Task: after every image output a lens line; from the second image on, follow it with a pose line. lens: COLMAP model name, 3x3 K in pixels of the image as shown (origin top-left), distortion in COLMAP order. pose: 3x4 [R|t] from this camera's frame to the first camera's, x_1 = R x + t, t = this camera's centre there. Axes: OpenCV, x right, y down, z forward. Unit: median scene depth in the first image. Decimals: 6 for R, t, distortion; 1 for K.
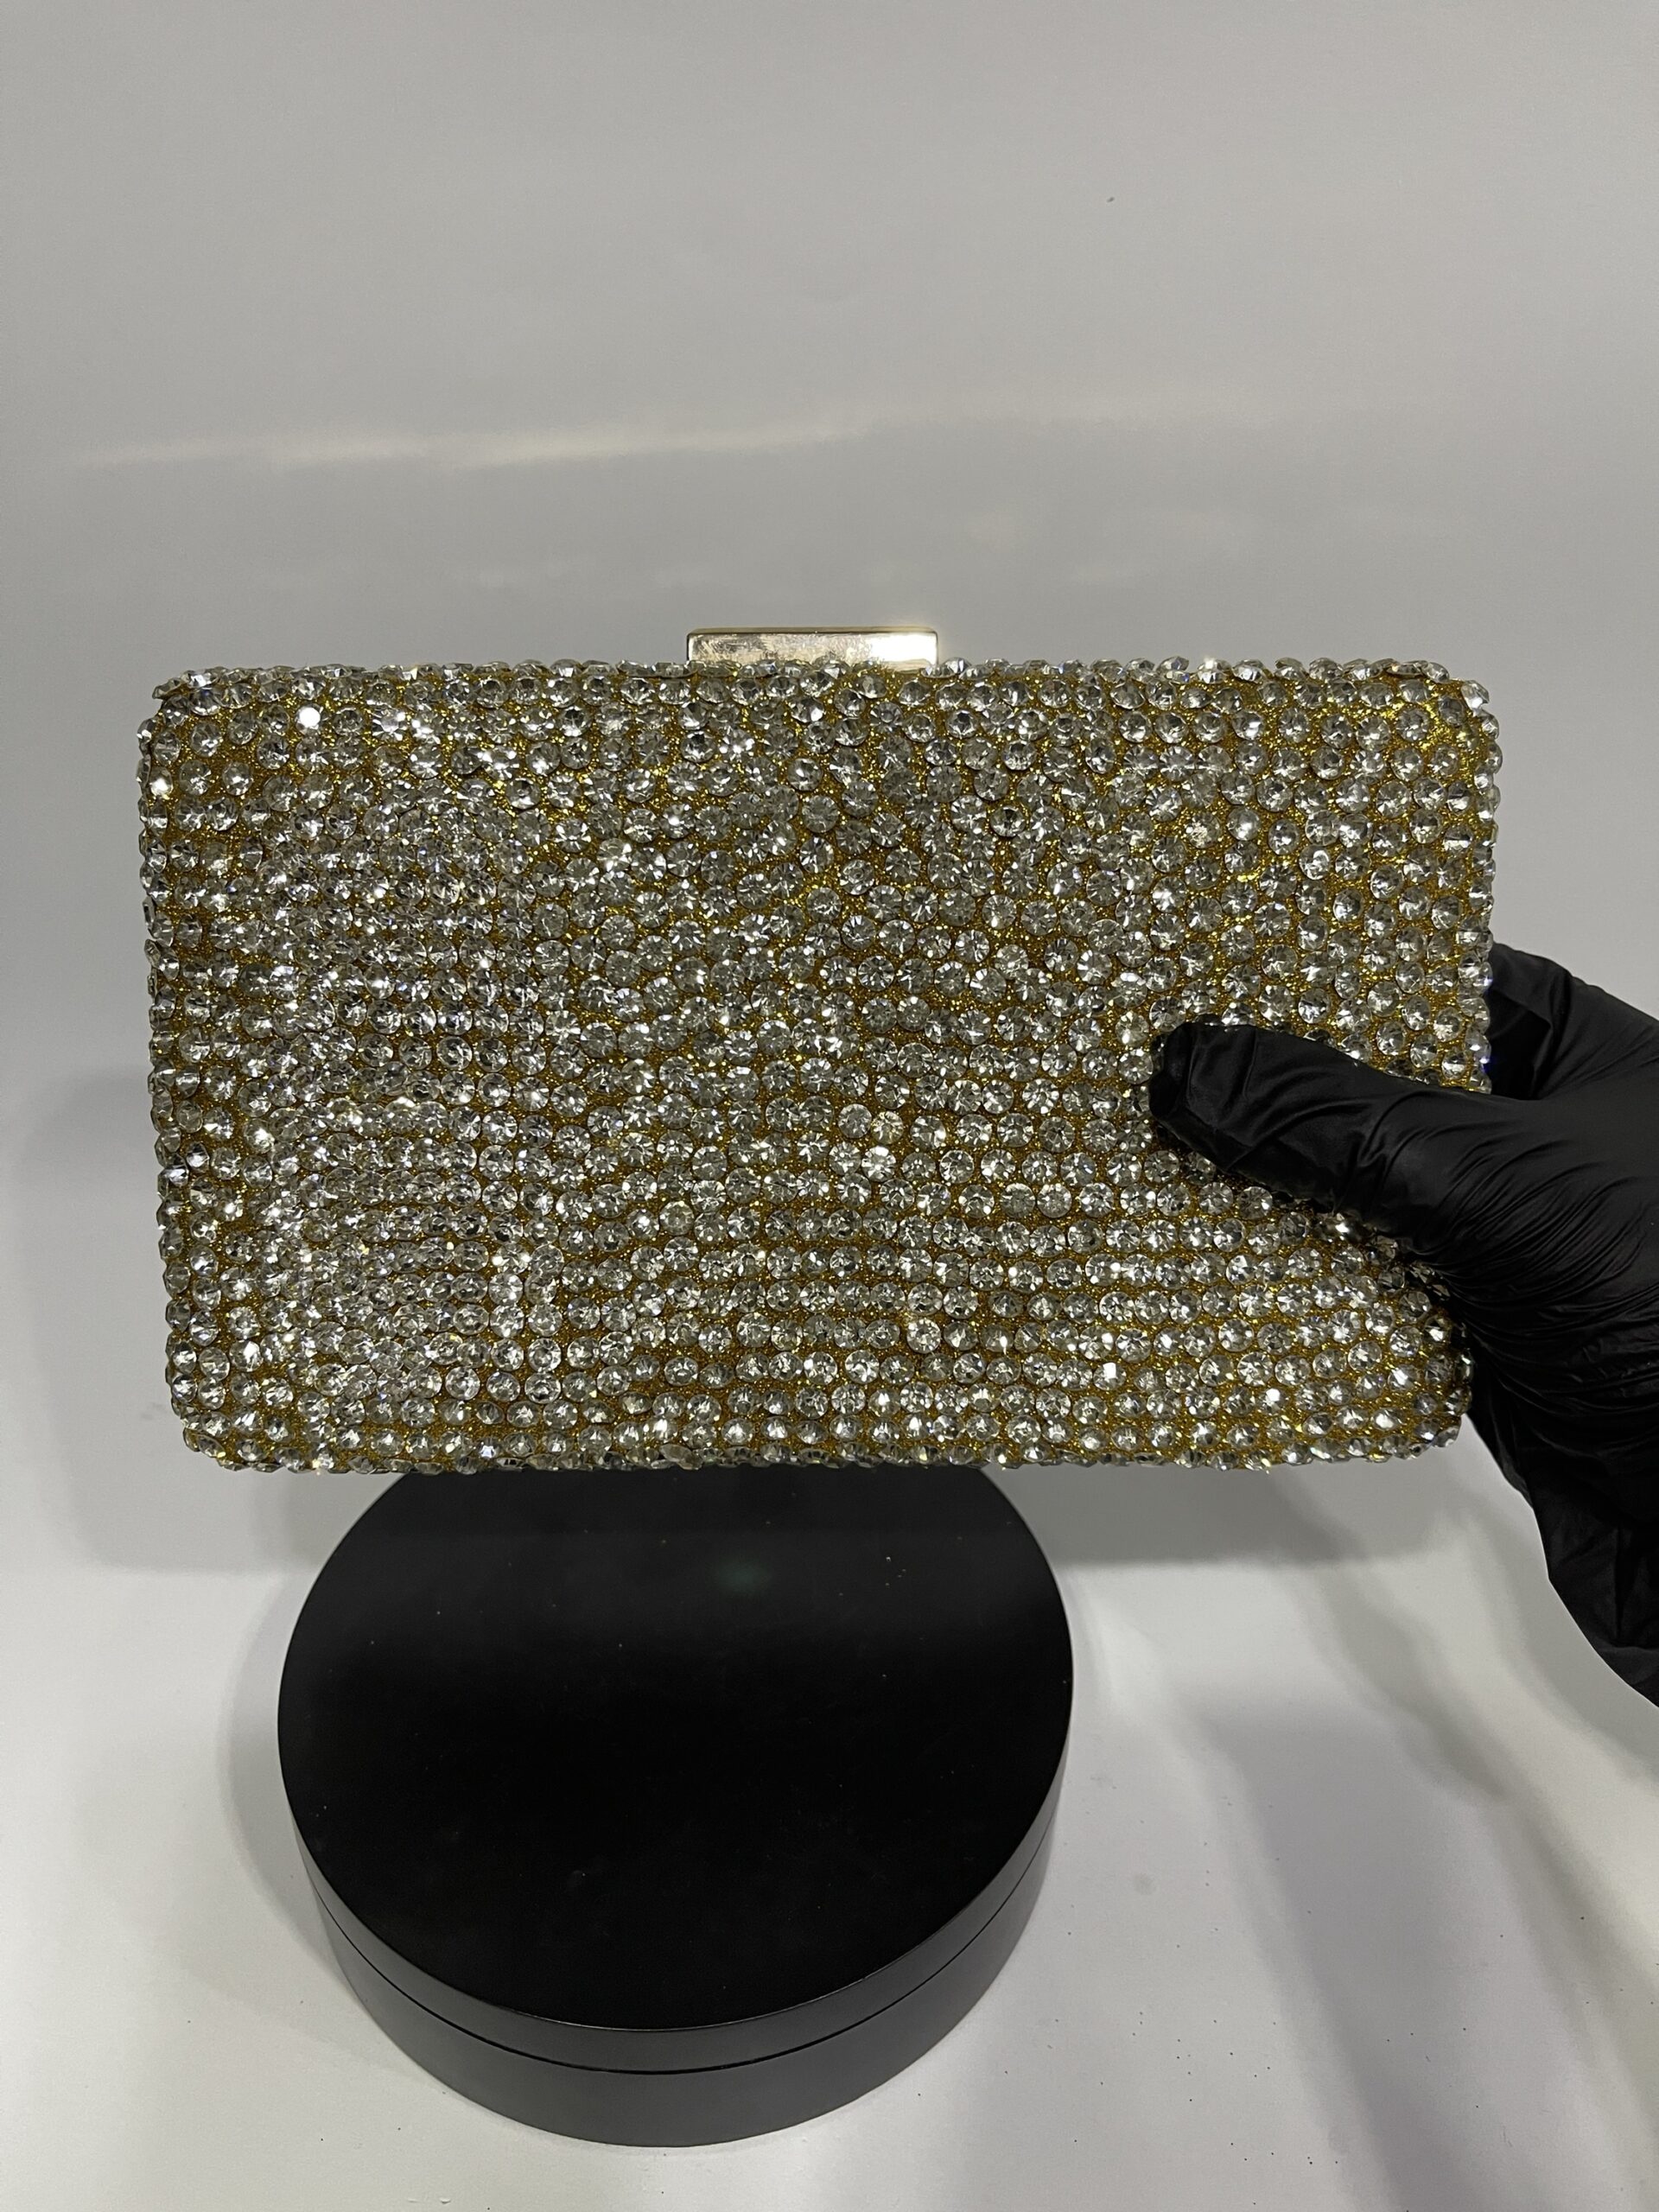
lens RADIAL K [[1614.0, 0, 829.5], [0, 1614.0, 1106.0], [0, 0, 1]] dist [-0.000236, -0.000880]
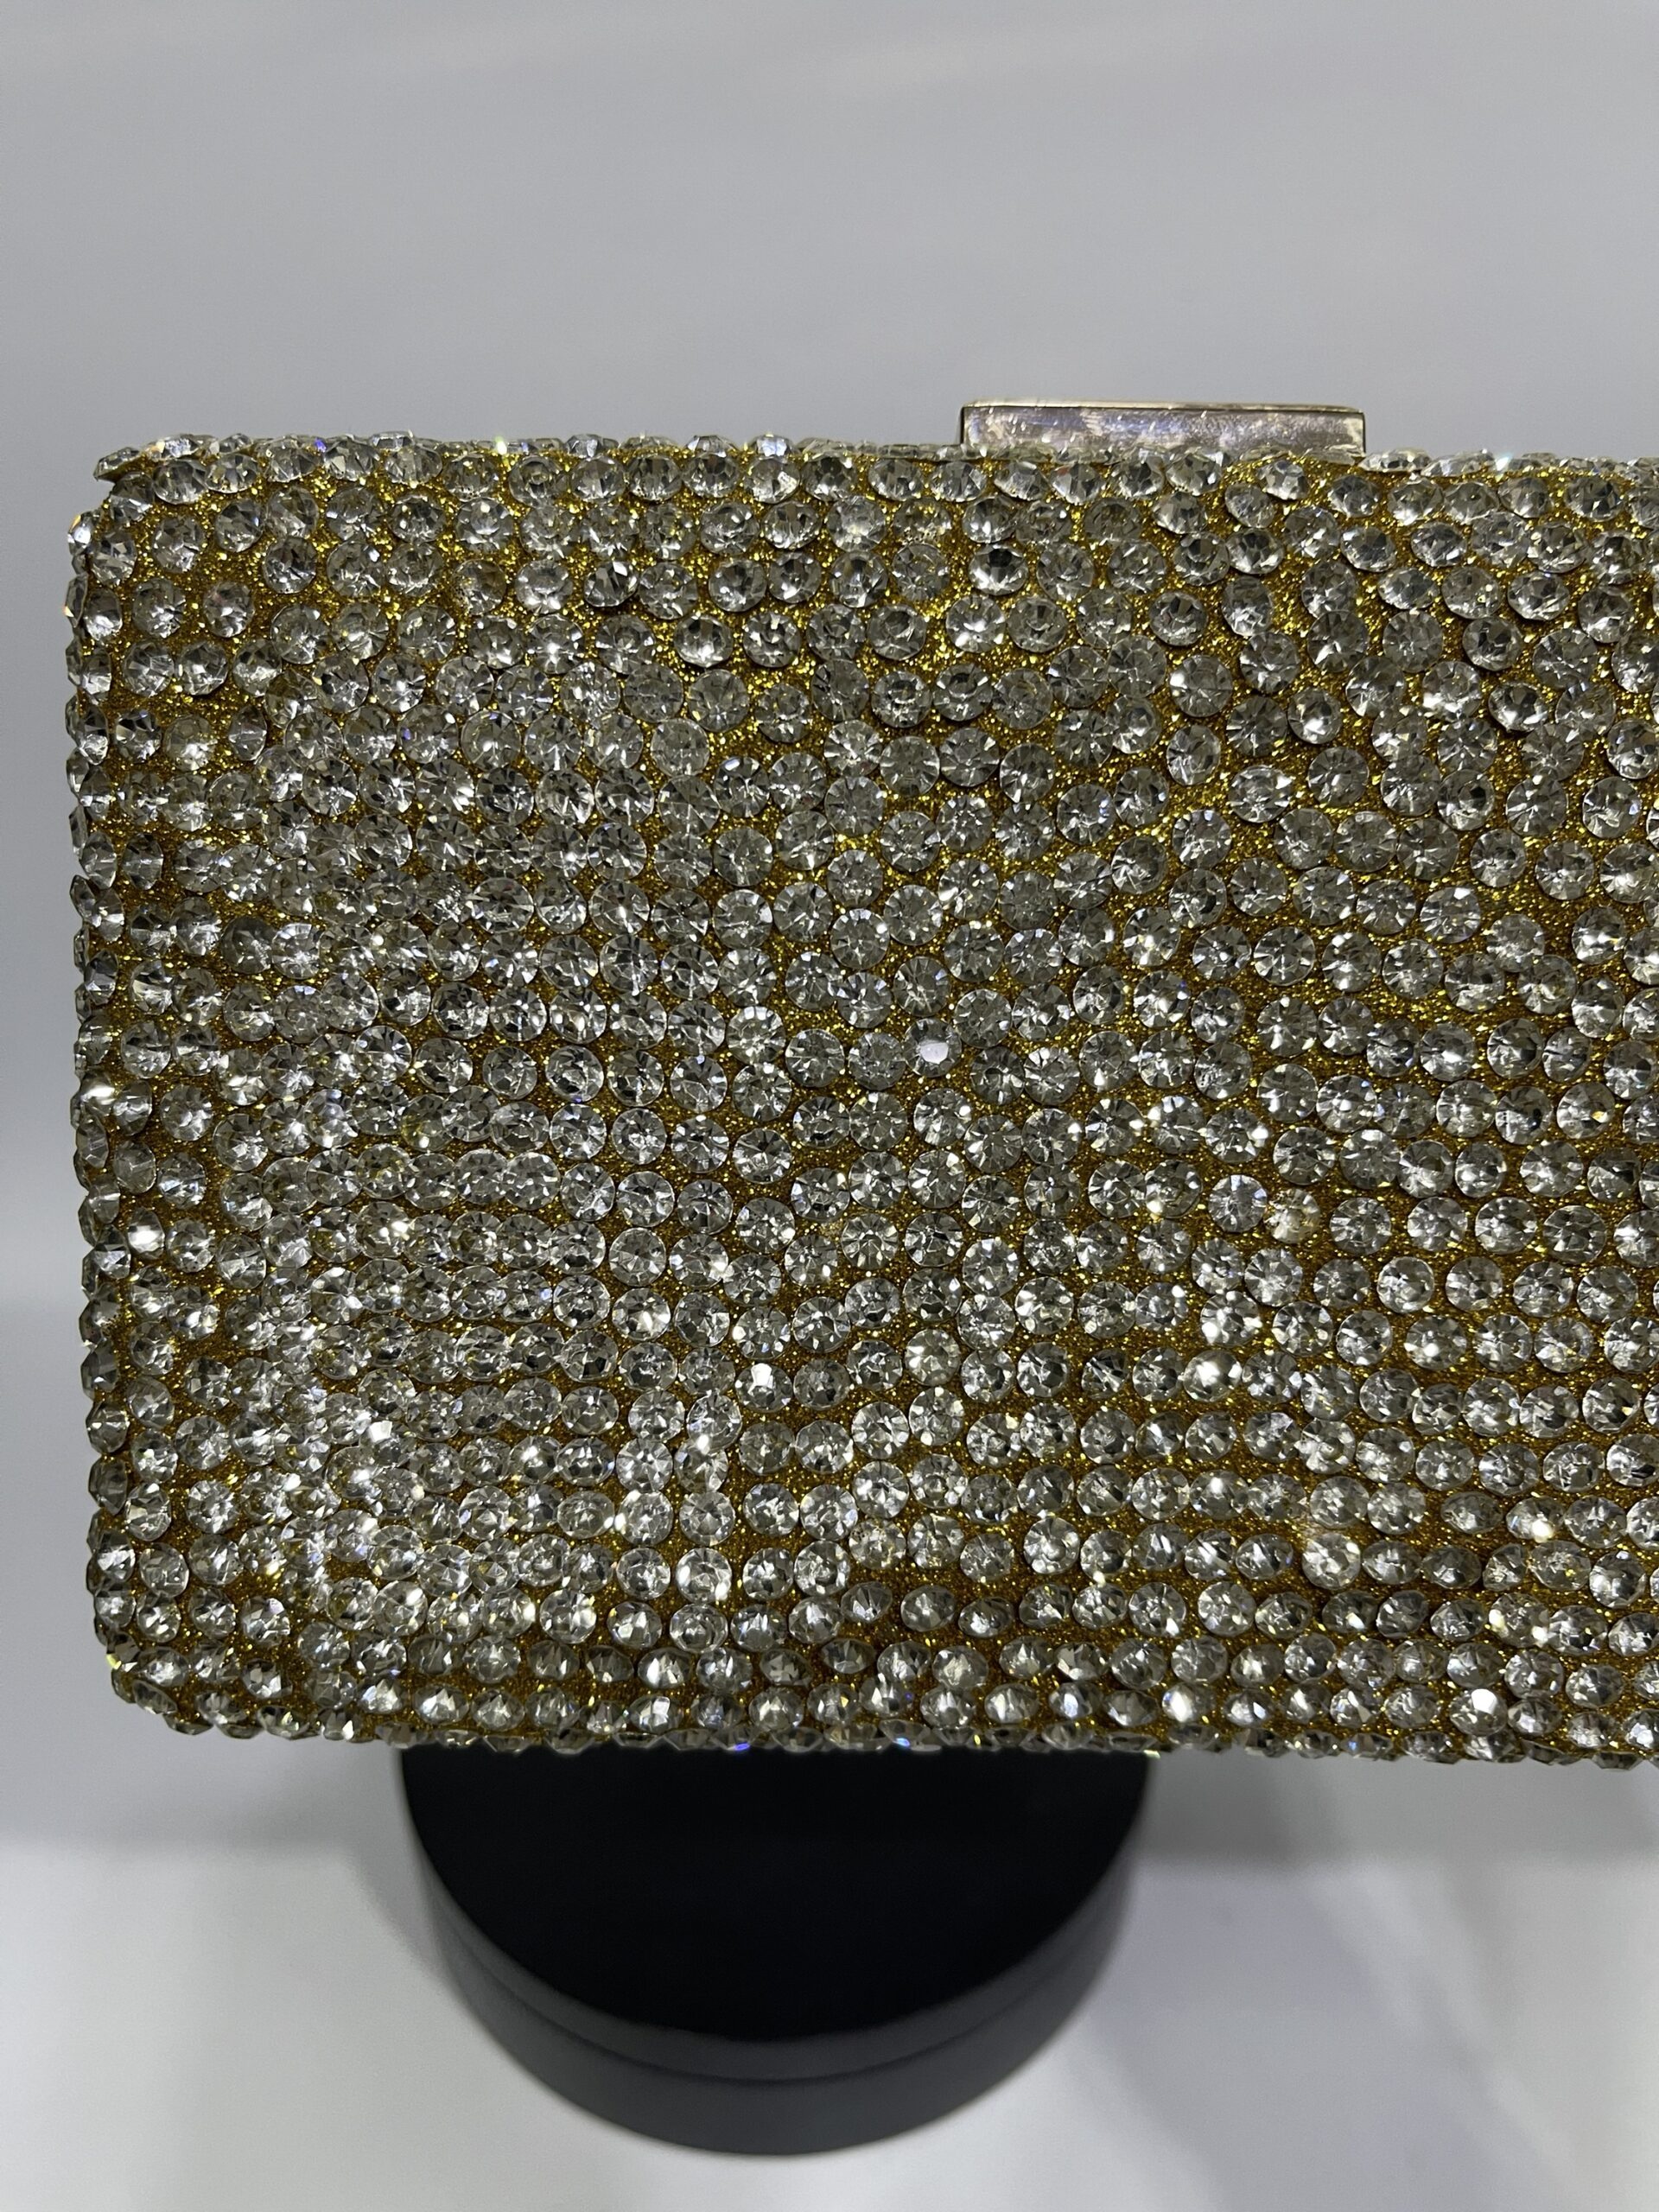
lens RADIAL K [[1739.9, 0, 829.5], [0, 1739.9, 1106.0], [0, 0, 1]] dist [0.001614, -0.003041]
pose [[0.999525, 0.024862, -0.018185, -0.124259], [-0.025092, 0.999606, -0.012575, -0.015001], [0.017865, 0.013026, 0.999756, 0.351490]]
